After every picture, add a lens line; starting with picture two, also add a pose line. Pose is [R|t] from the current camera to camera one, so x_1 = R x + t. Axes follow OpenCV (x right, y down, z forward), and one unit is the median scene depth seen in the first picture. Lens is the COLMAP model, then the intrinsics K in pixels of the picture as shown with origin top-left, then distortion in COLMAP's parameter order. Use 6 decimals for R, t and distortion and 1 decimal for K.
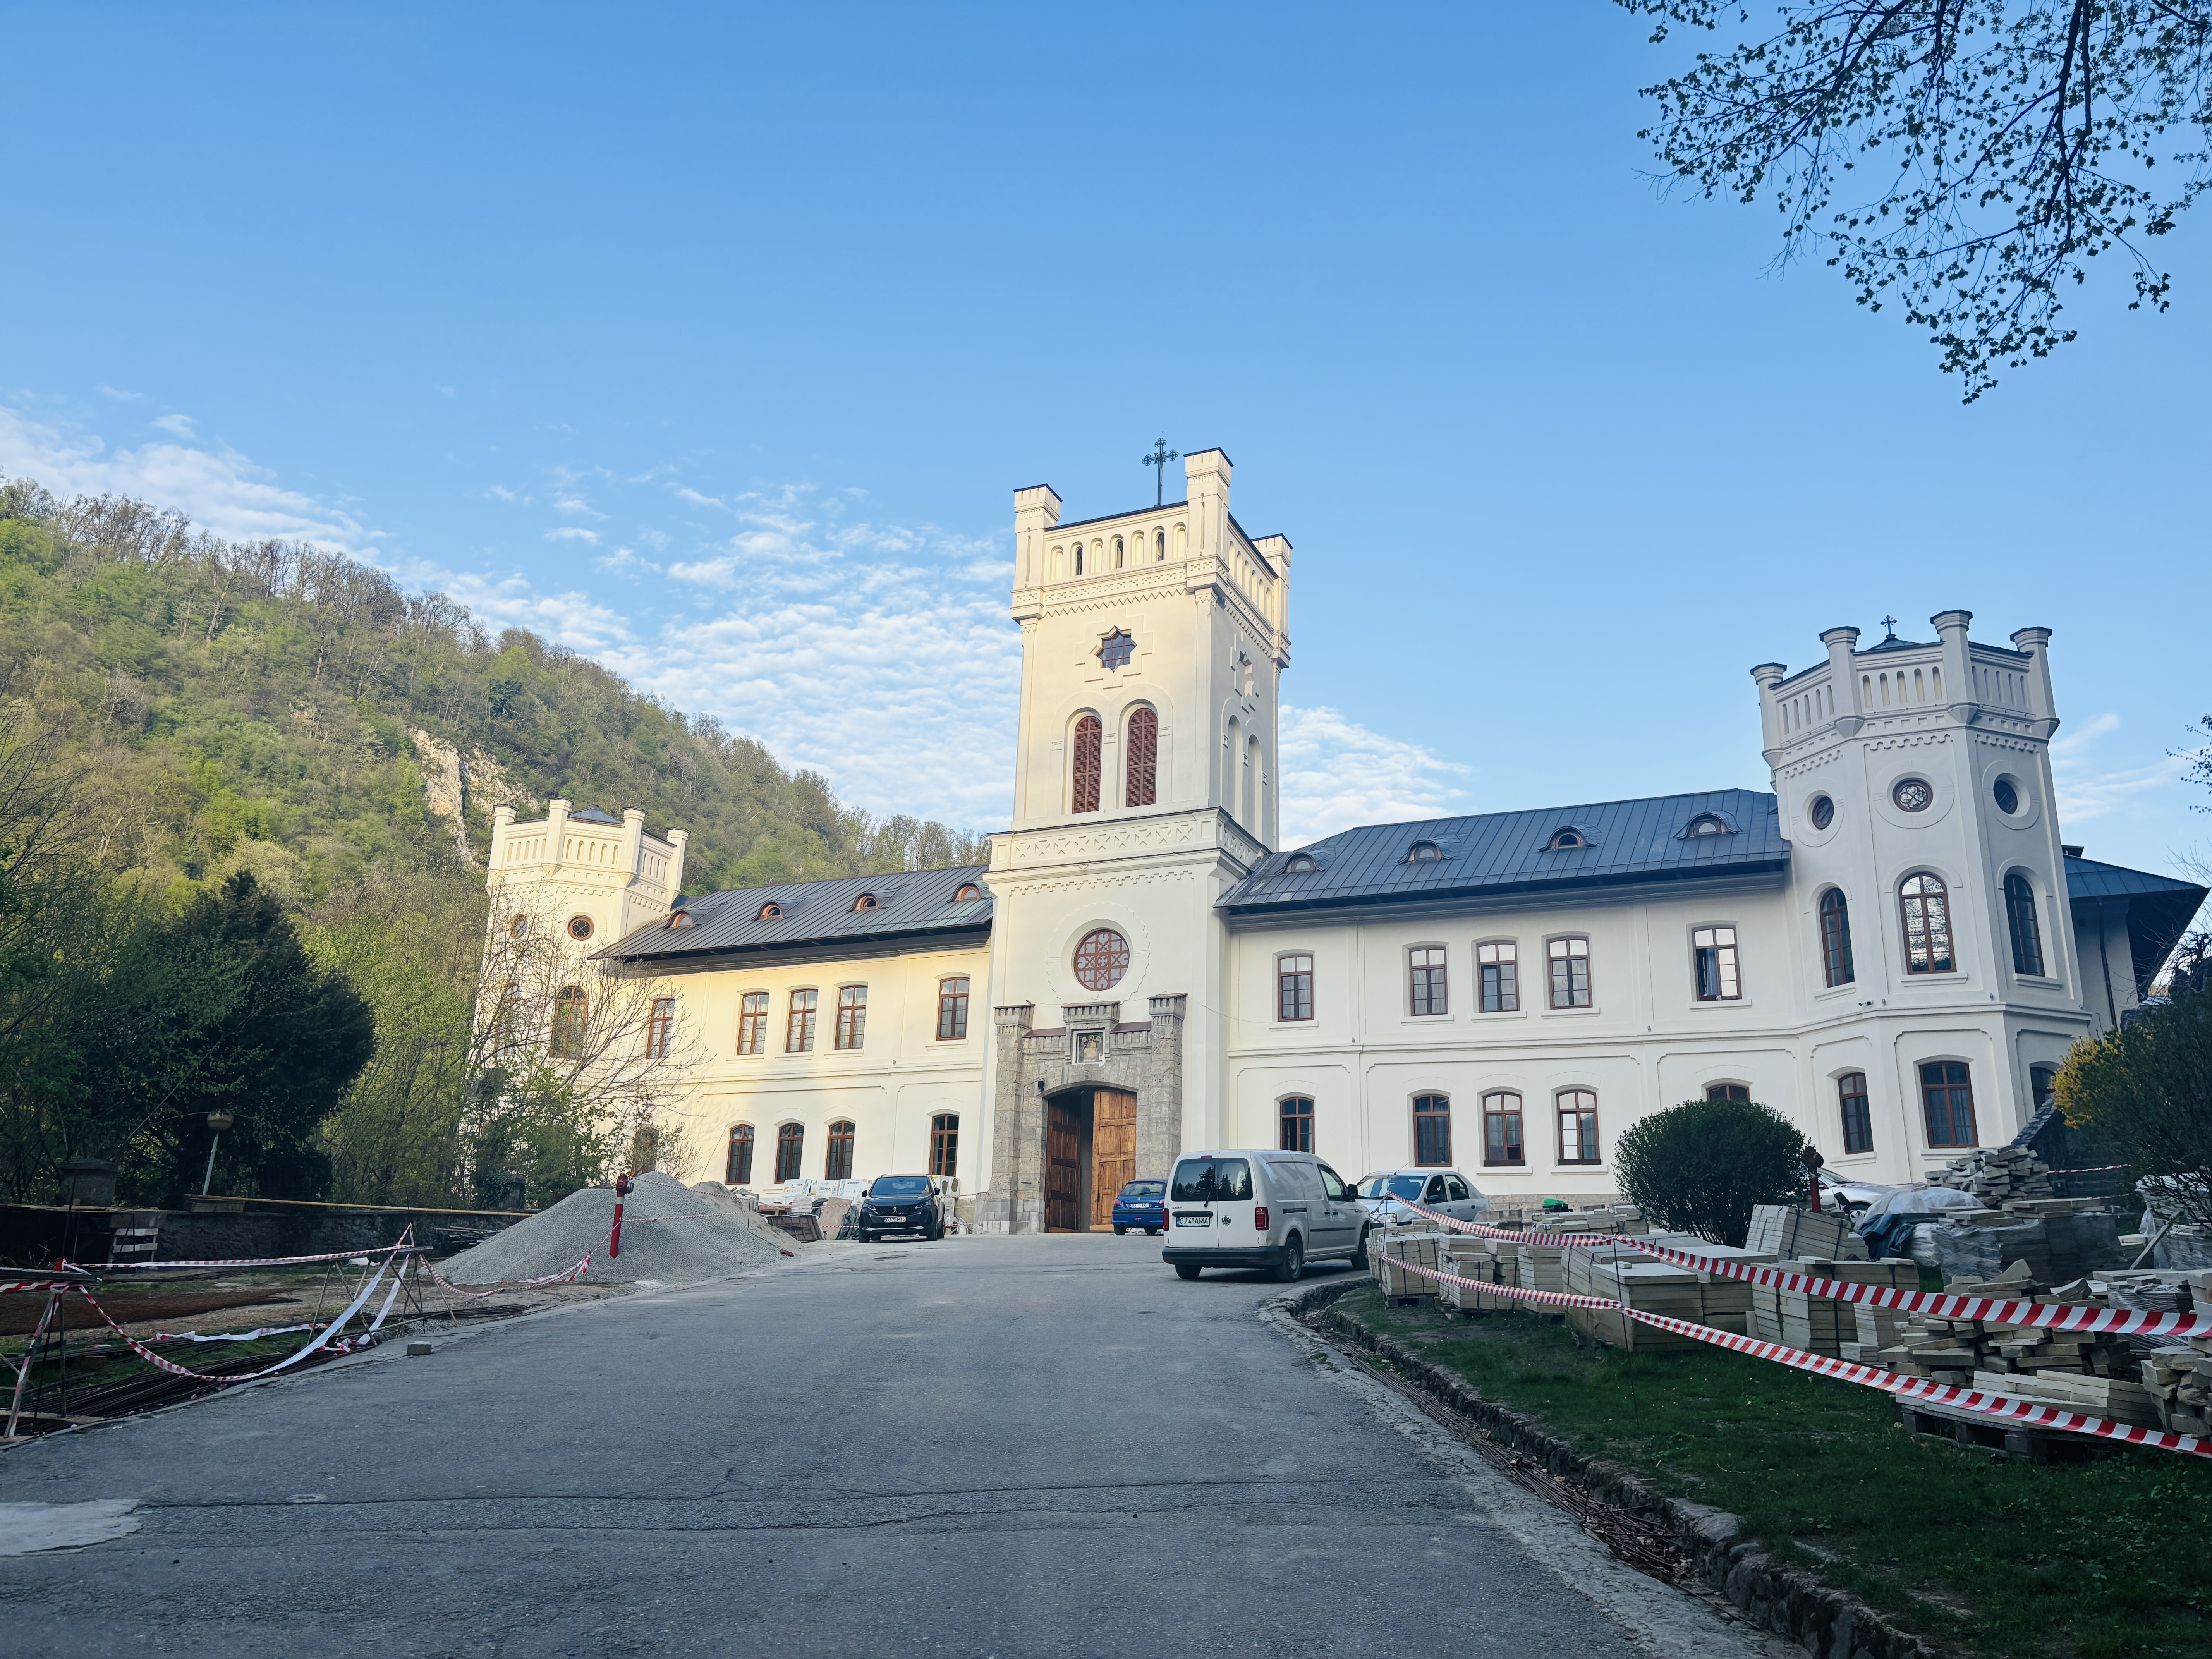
lens RADIAL K [[1723.3, 0, 1116.4], [0, 1723.3, 822.5], [0, 0, 1]] dist [0.006622, -0.007554]
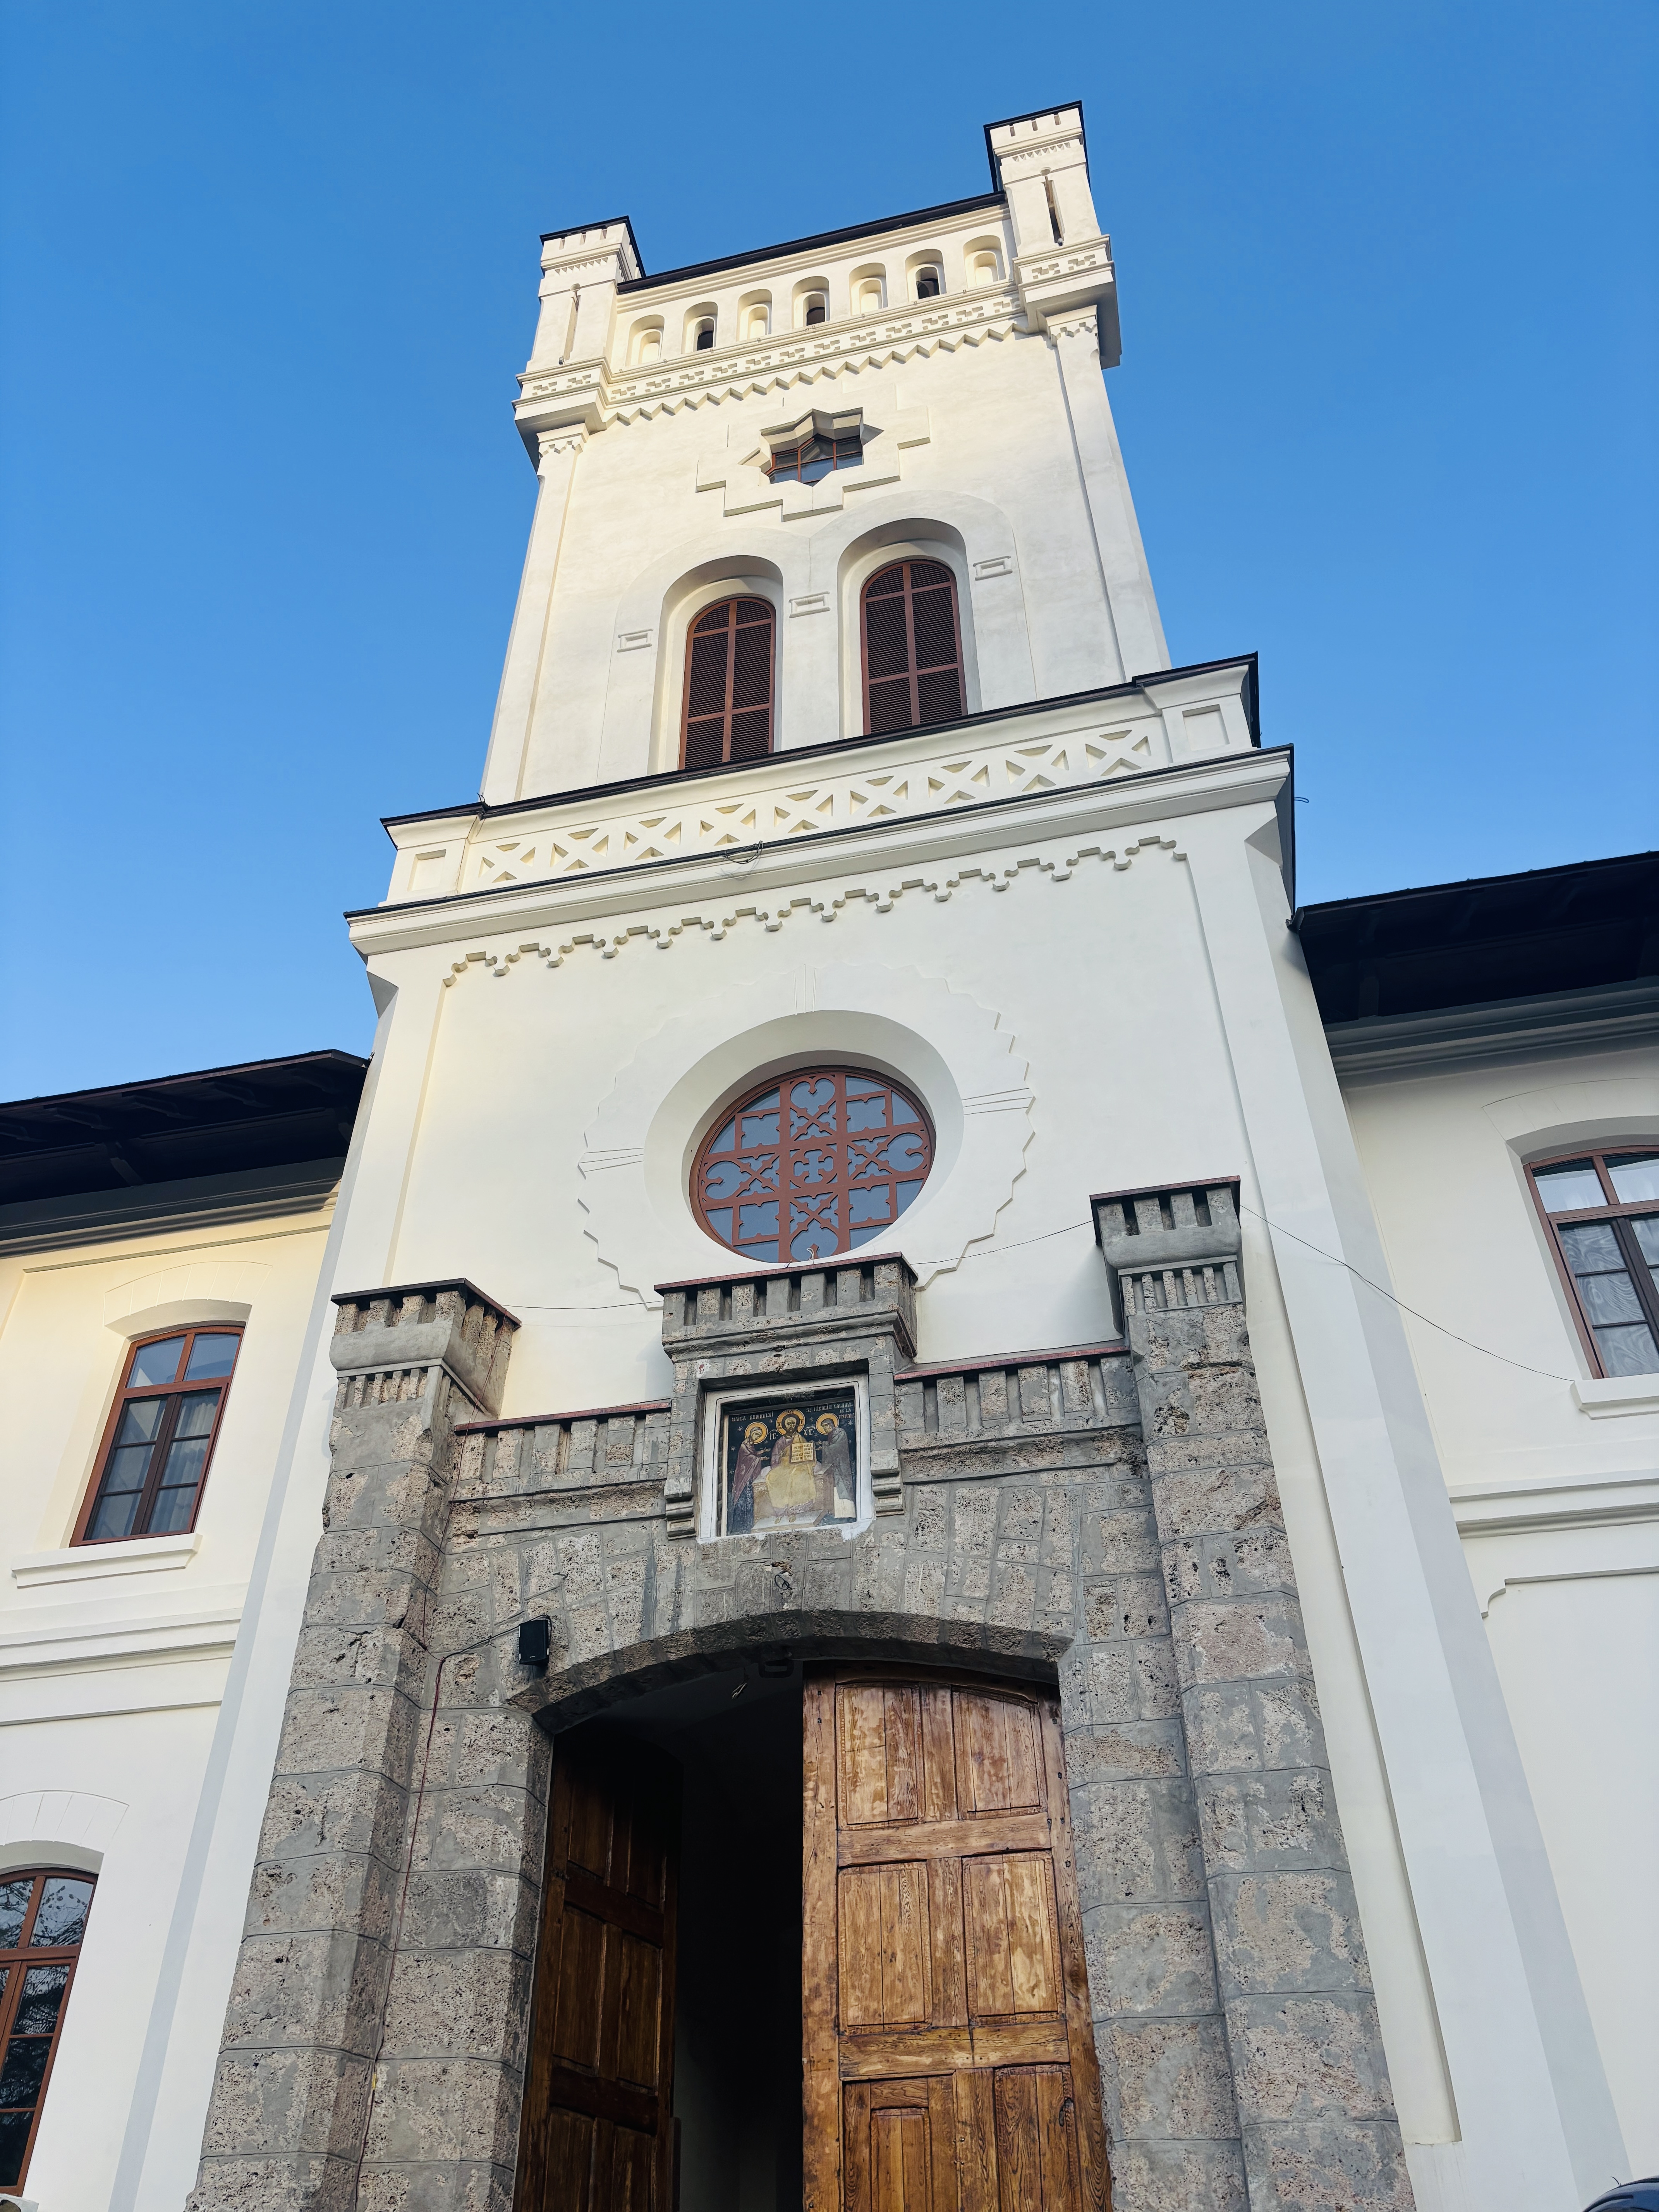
lens RADIAL K [[1723.3, 0, 817.8], [0, 1723.3, 1103.5], [0, 0, 1]] dist [0.006622, -0.007554]
pose [[0.982012, 0.093104, 0.164268, -0.049485], [-0.028246, 0.932626, -0.359737, 0.162948], [-0.186694, 0.348627, 0.918480, 0.783878]]
